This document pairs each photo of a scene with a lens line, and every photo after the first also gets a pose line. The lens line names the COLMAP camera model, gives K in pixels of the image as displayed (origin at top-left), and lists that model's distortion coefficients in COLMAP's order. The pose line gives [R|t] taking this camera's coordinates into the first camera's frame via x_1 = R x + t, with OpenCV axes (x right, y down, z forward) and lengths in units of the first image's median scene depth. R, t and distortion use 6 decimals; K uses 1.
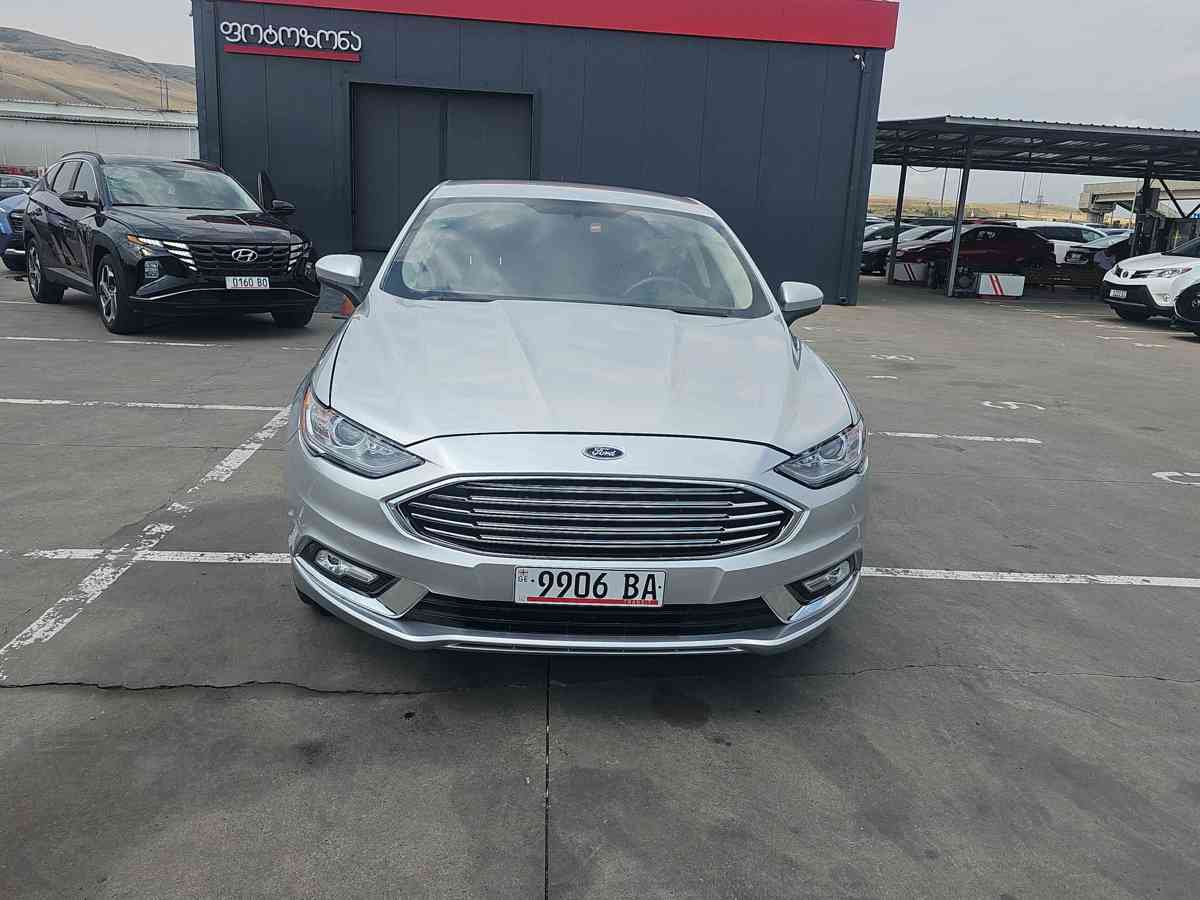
lens RADIAL K [[947.7, 0, 607.6], [0, 947.7, 445.1], [0, 0, 1]] dist [0.053529, -0.061338]
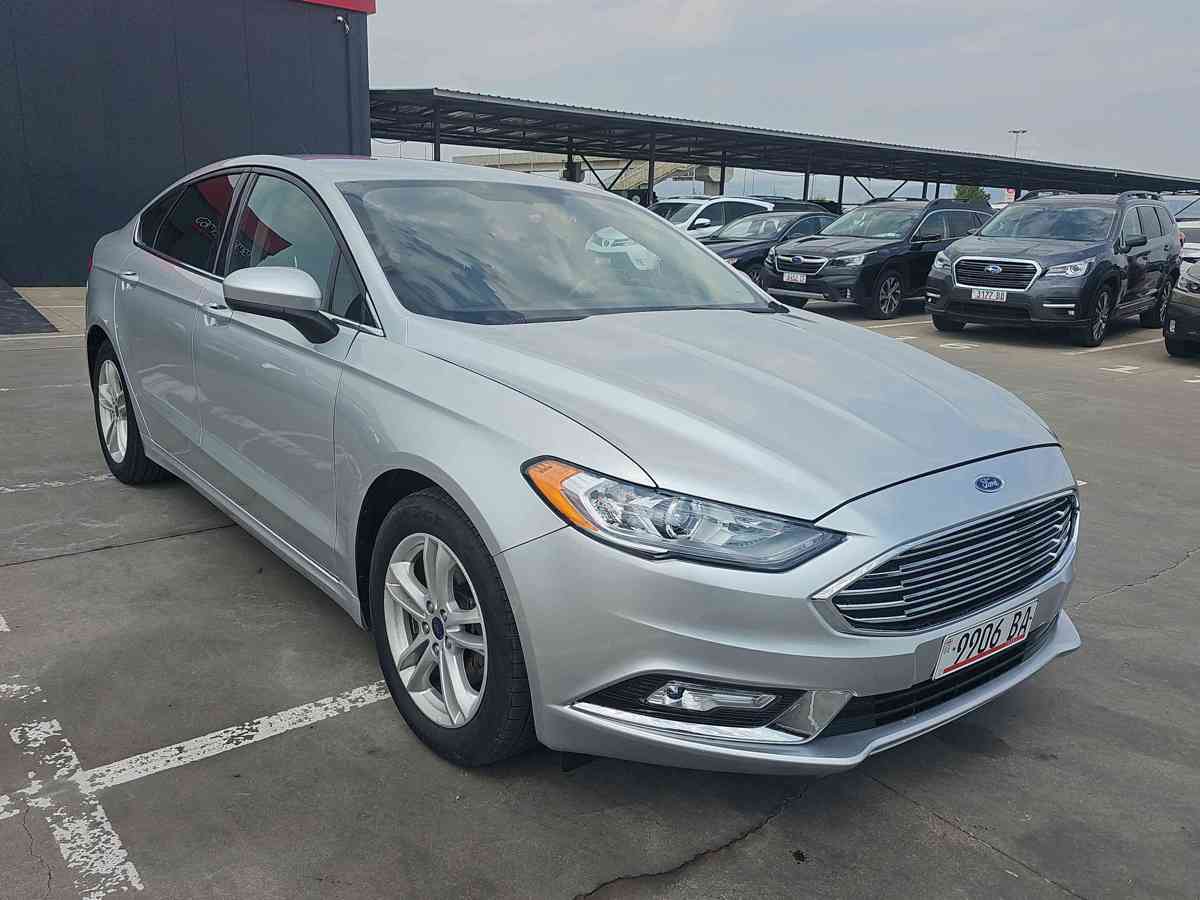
lens RADIAL K [[947.7, 0, 618.8], [0, 947.7, 485.4], [0, 0, 1]] dist [0.053529, -0.061338]
pose [[0.825328, -0.178384, 0.535735, -0.687194], [0.142894, 0.983886, 0.107469, -0.121278], [-0.546273, -0.012144, 0.837519, 0.418110]]
